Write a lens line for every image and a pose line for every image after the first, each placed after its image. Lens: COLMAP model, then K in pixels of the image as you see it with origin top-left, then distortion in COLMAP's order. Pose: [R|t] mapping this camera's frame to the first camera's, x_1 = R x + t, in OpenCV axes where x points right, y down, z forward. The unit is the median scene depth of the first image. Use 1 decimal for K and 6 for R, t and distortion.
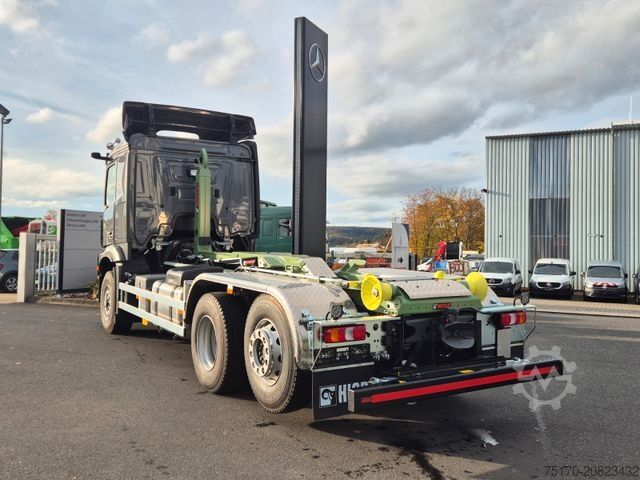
lens RADIAL K [[610.2, 0, 323.8], [0, 610.2, 232.1], [0, 0, 1]] dist [0.053823, 0.000000]
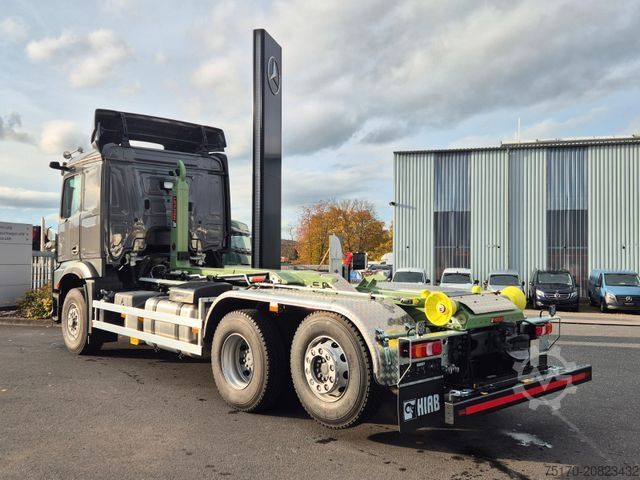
lens RADIAL K [[610.2, 0, 310.0], [0, 610.2, 247.2], [0, 0, 1]] dist [0.053823, 0.000000]
pose [[0.984511, -0.002803, 0.175300, -0.158975], [0.001298, 0.999961, 0.008697, -0.007249], [-0.175317, -0.008334, 0.984477, 0.007061]]
